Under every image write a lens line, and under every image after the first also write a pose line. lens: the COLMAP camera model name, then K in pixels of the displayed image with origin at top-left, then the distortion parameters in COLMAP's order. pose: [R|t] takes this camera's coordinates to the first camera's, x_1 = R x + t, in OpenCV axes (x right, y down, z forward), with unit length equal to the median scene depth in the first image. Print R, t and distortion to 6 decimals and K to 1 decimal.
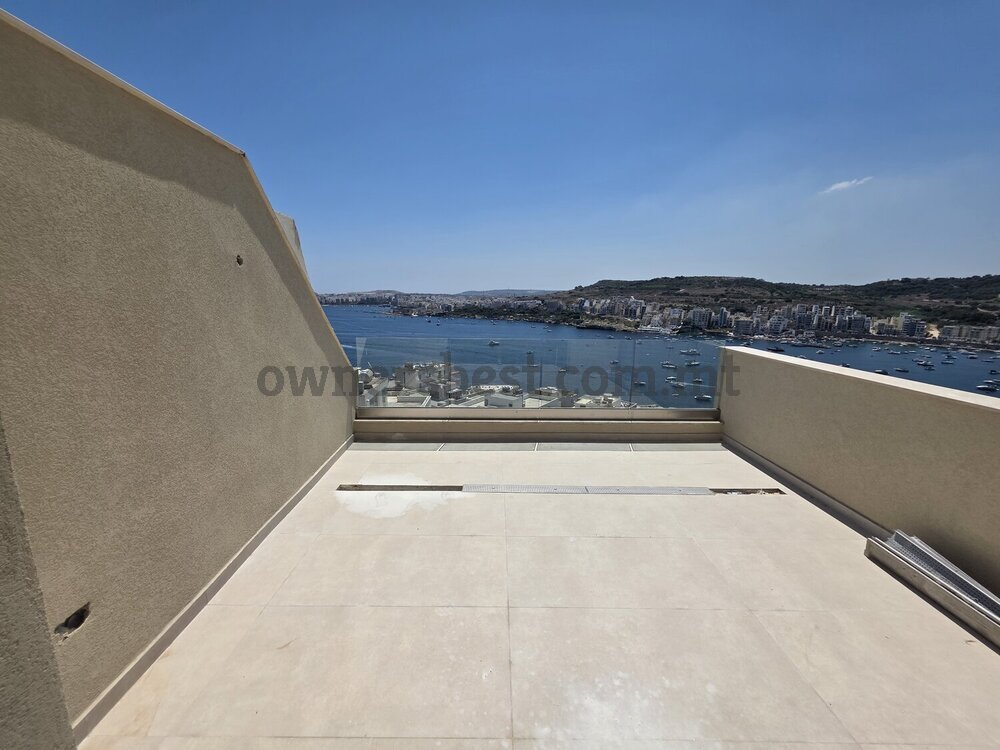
lens RADIAL K [[401.2, 0, 498.8], [0, 401.2, 367.8], [0, 0, 1]] dist [0.002457, -0.001046]
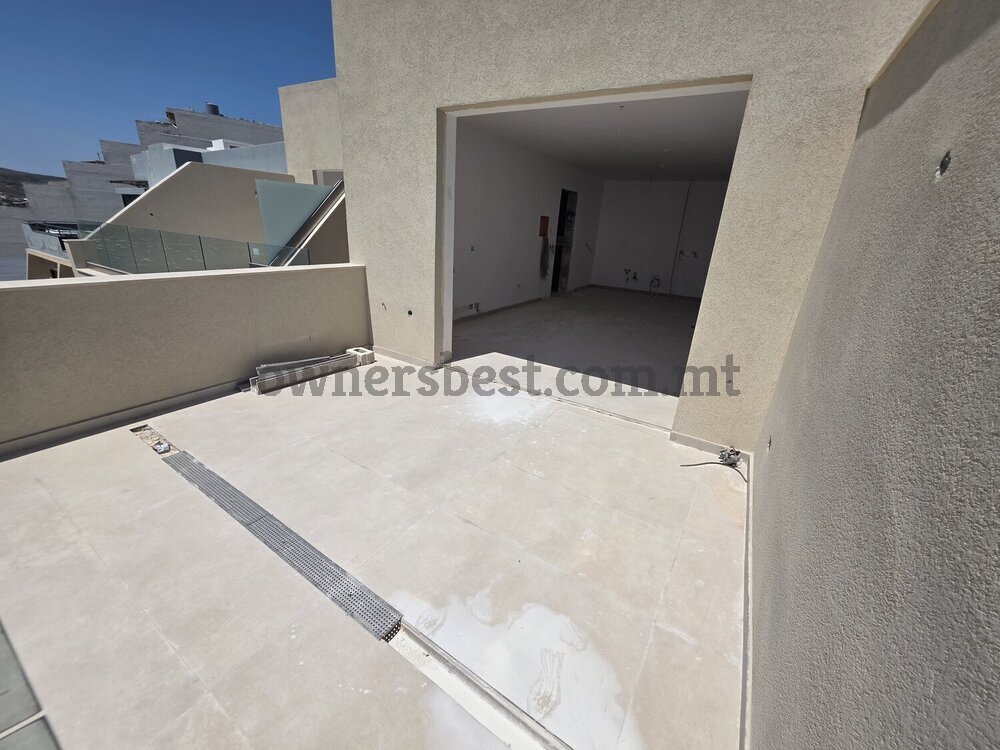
lens RADIAL K [[401.2, 0, 495.8], [0, 401.2, 373.5], [0, 0, 1]] dist [0.002457, -0.001046]
pose [[-0.830864, -0.251100, 0.496602, -0.034546], [0.027685, 0.872649, 0.487563, -0.019732], [-0.555786, 0.418847, -0.718101, 0.109796]]
